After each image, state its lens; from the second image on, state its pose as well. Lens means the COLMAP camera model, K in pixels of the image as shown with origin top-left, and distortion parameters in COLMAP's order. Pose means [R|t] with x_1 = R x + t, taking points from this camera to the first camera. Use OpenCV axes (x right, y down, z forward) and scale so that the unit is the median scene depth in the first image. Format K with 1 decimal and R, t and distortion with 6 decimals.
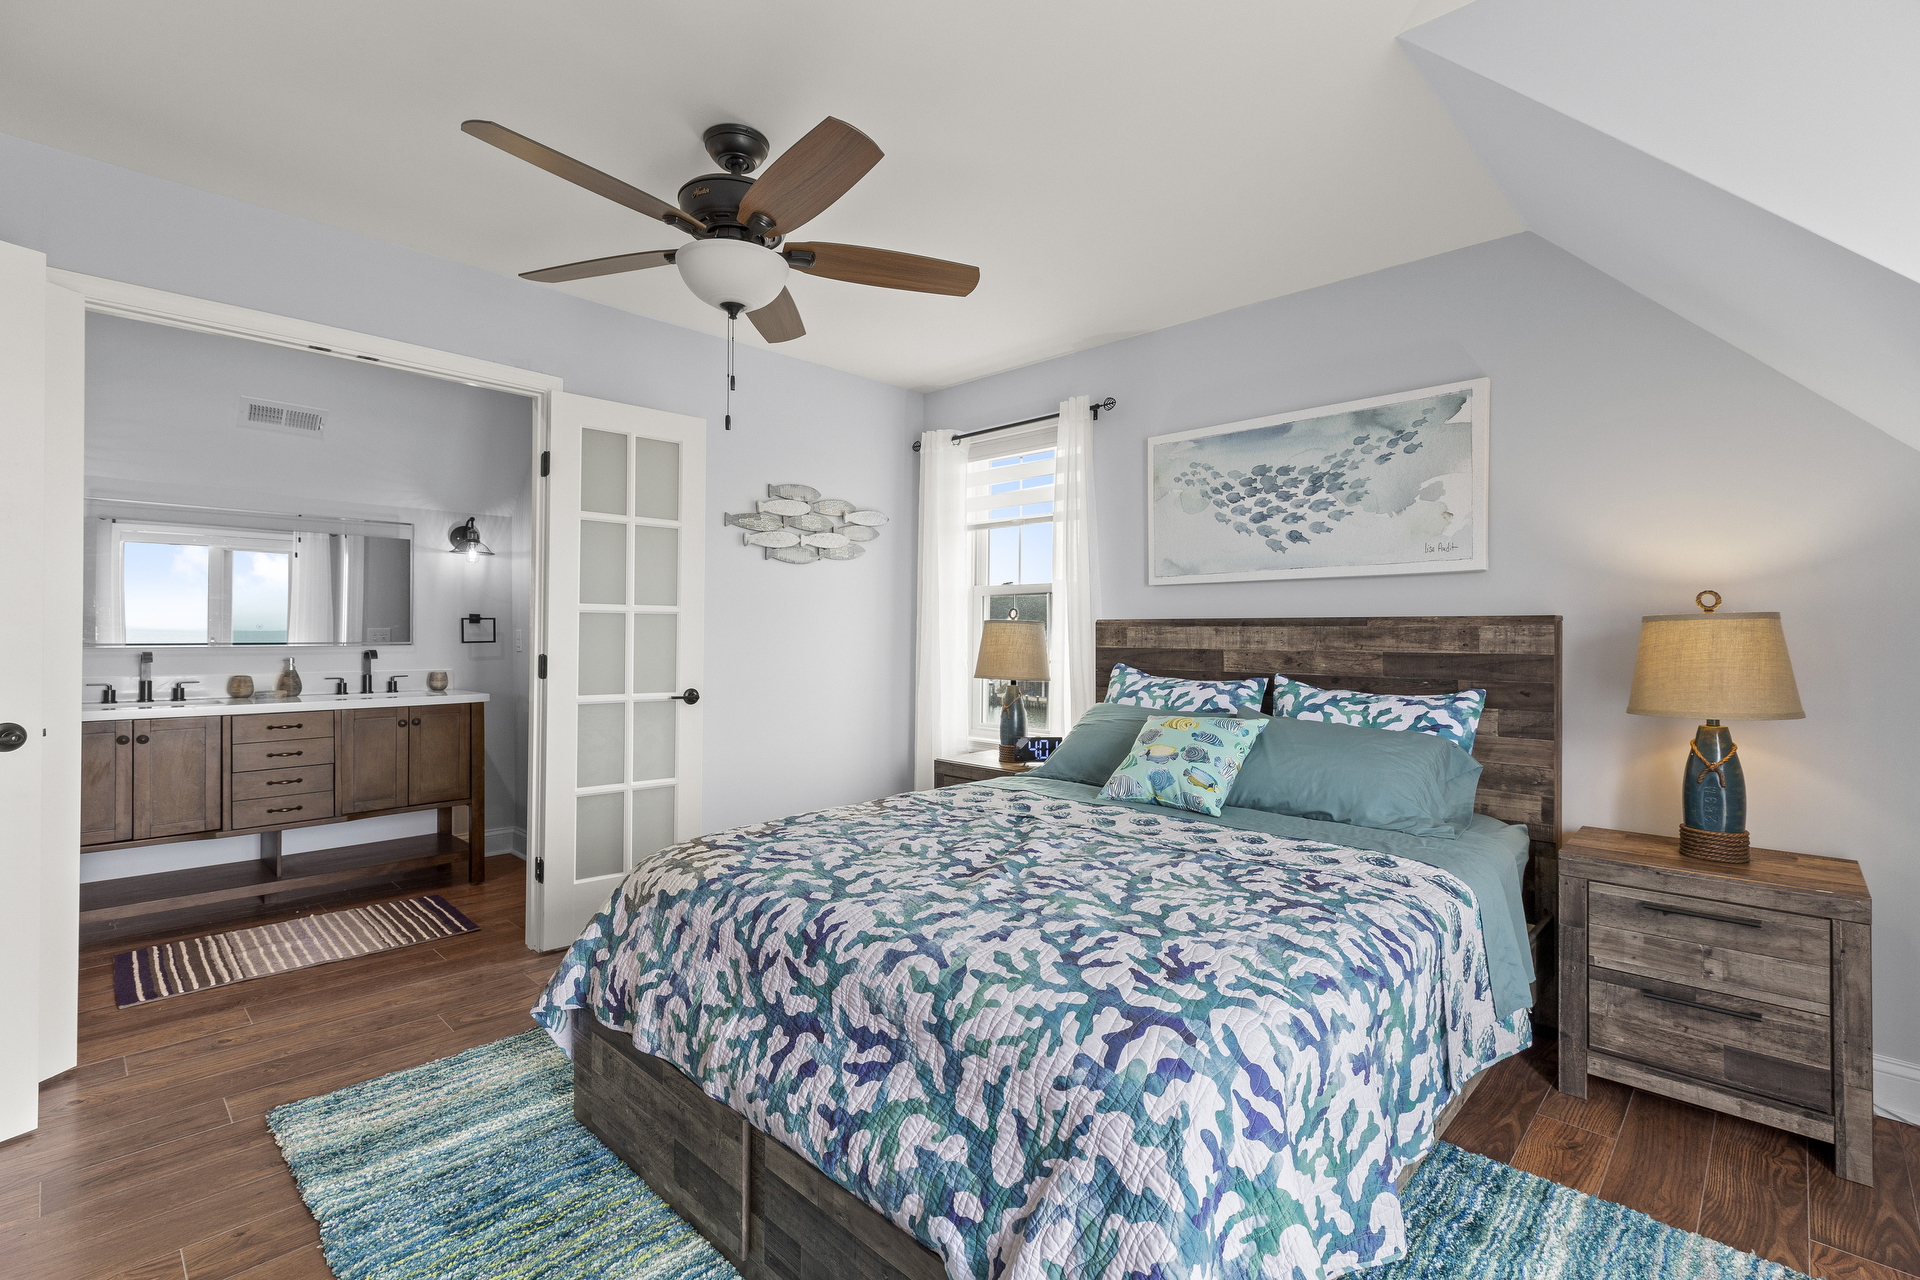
lens RADIAL K [[868.2, 0, 948.1], [0, 868.2, 635.4], [0, 0, 1]] dist [0.003468, 0.001111]
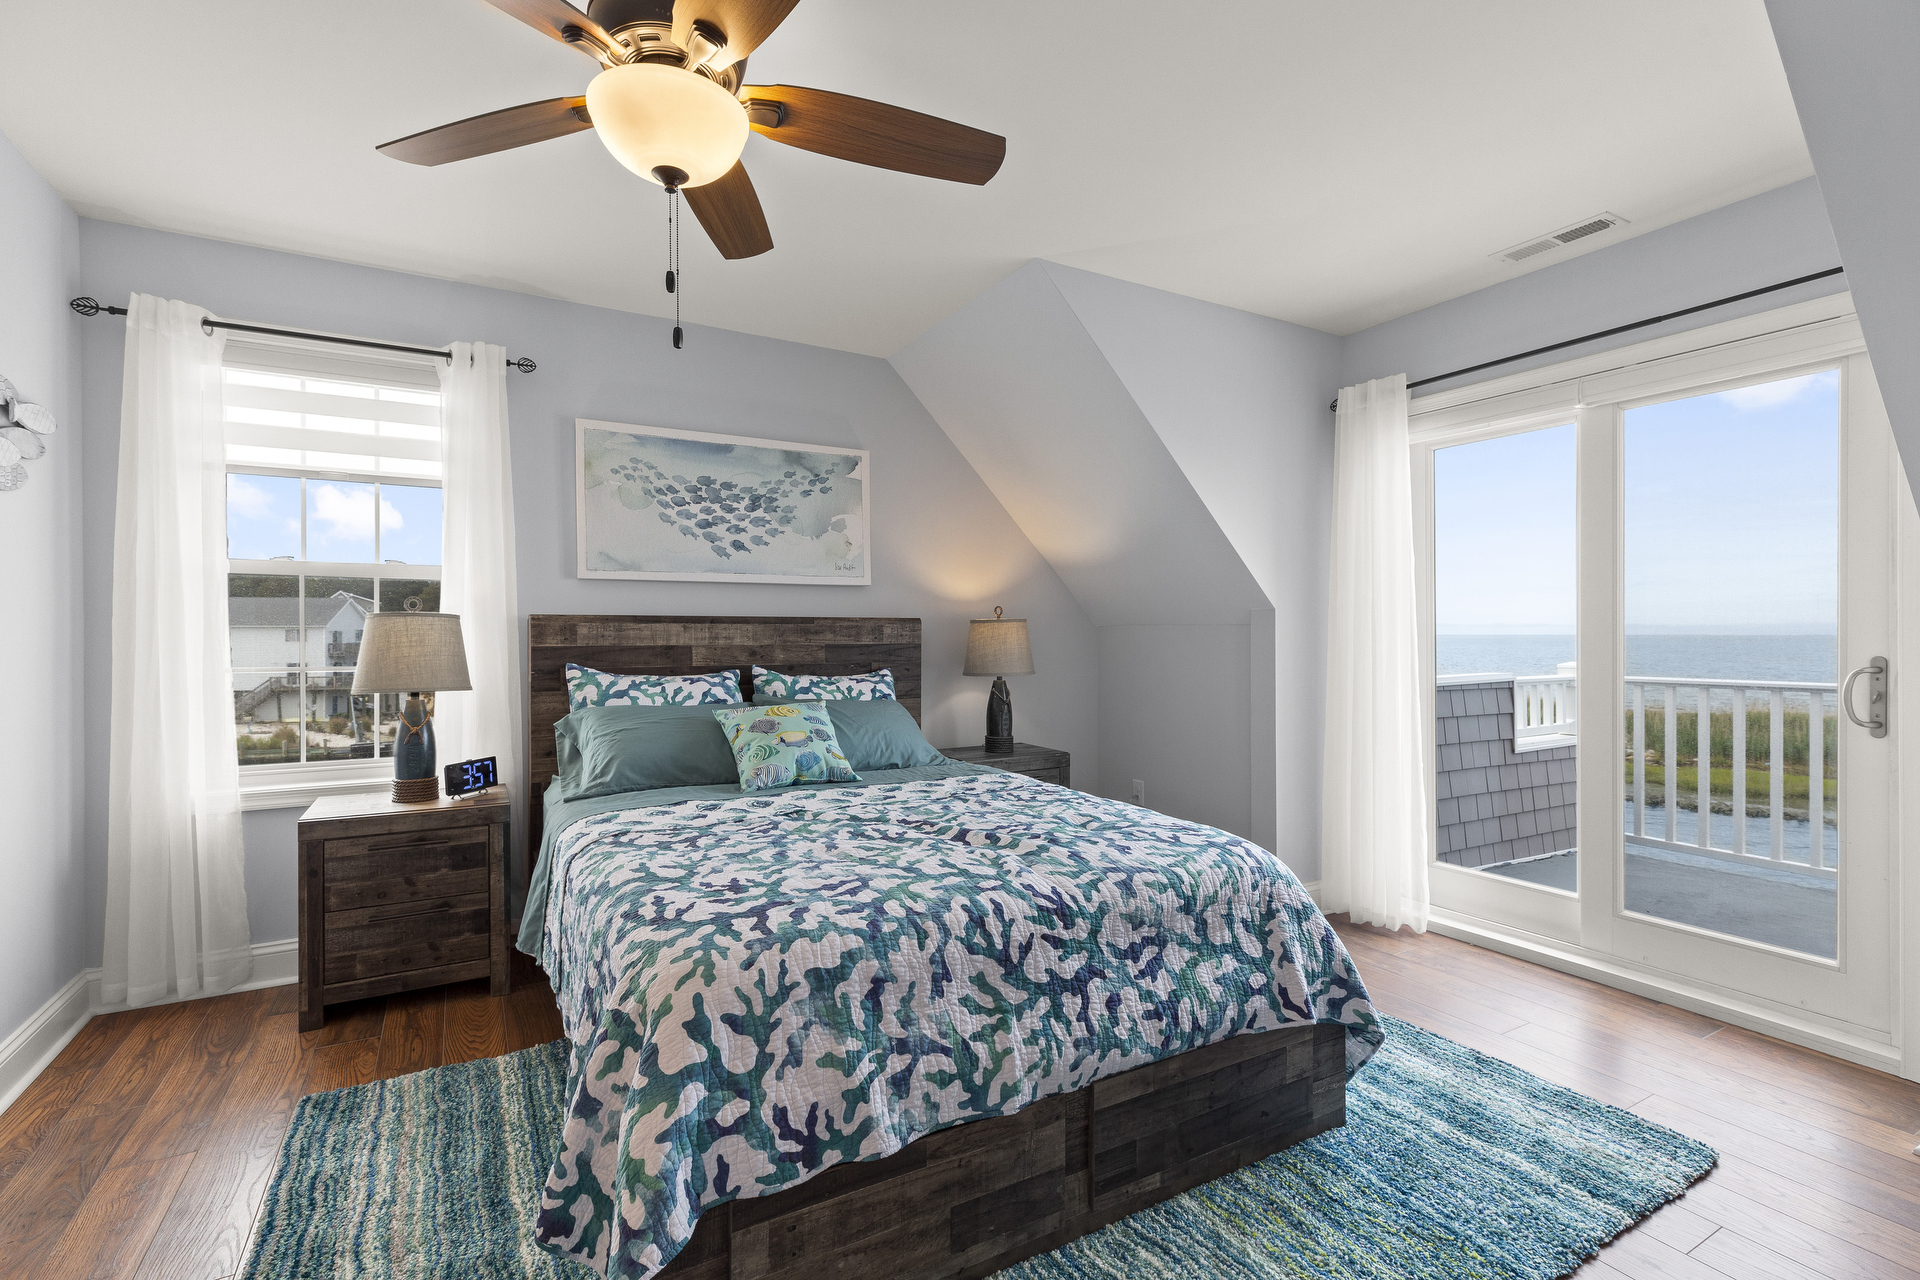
lens RADIAL K [[868.2, 0, 955.5], [0, 868.2, 635.2], [0, 0, 1]] dist [0.003468, 0.001111]
pose [[0.270666, -0.007410, 0.962645, -0.732849], [0.003157, 0.999972, 0.006810, -0.002659], [-0.962668, 0.001196, 0.270681, 0.482684]]
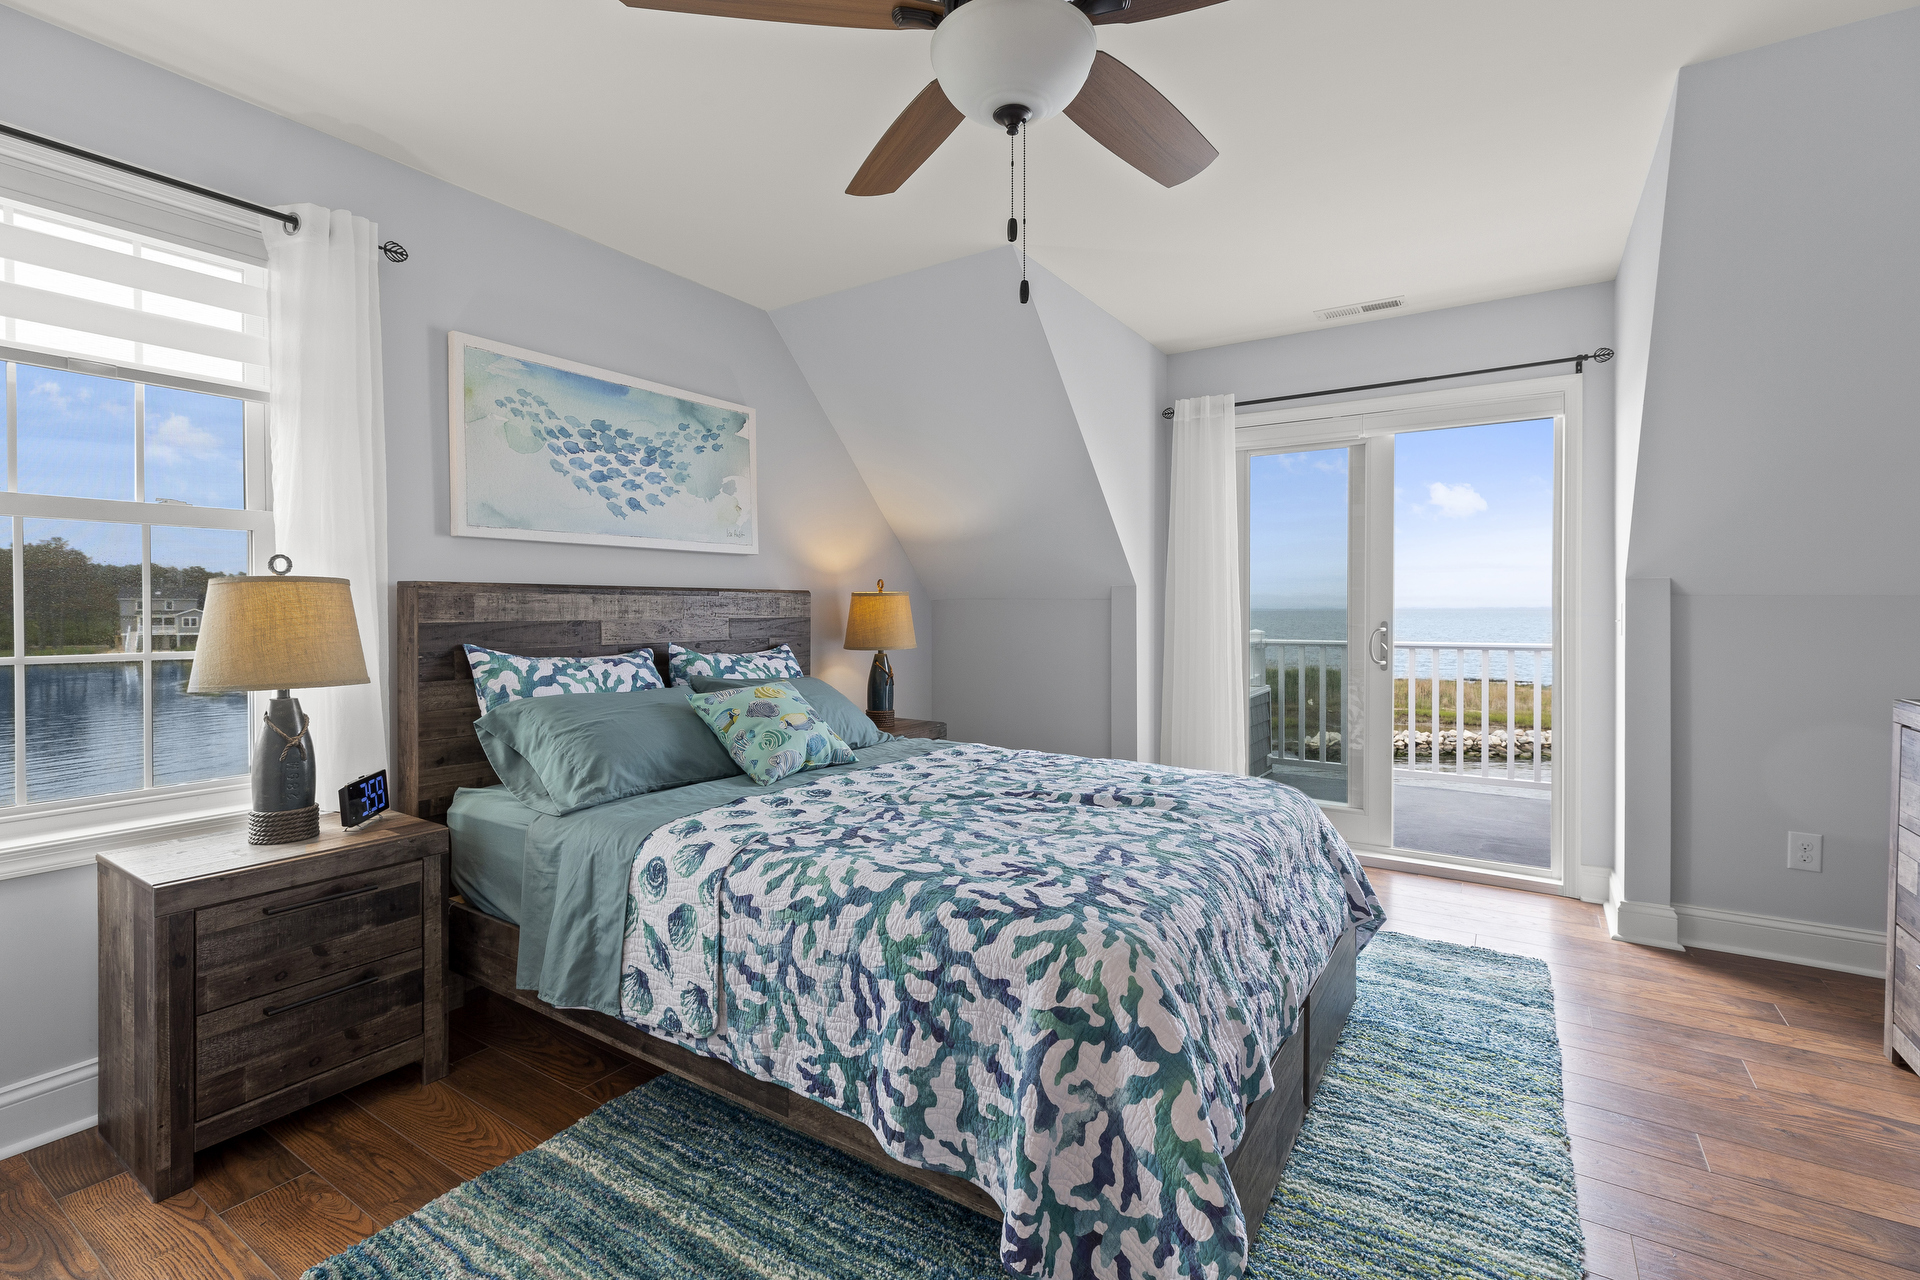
lens RADIAL K [[868.2, 0, 959.1], [0, 868.2, 614.7], [0, 0, 1]] dist [0.003468, 0.001111]
pose [[-0.203734, -0.013981, 0.978926, -0.751589], [-0.000321, 0.999899, 0.014214, -0.002824], [-0.979026, 0.002582, -0.203718, 0.980590]]
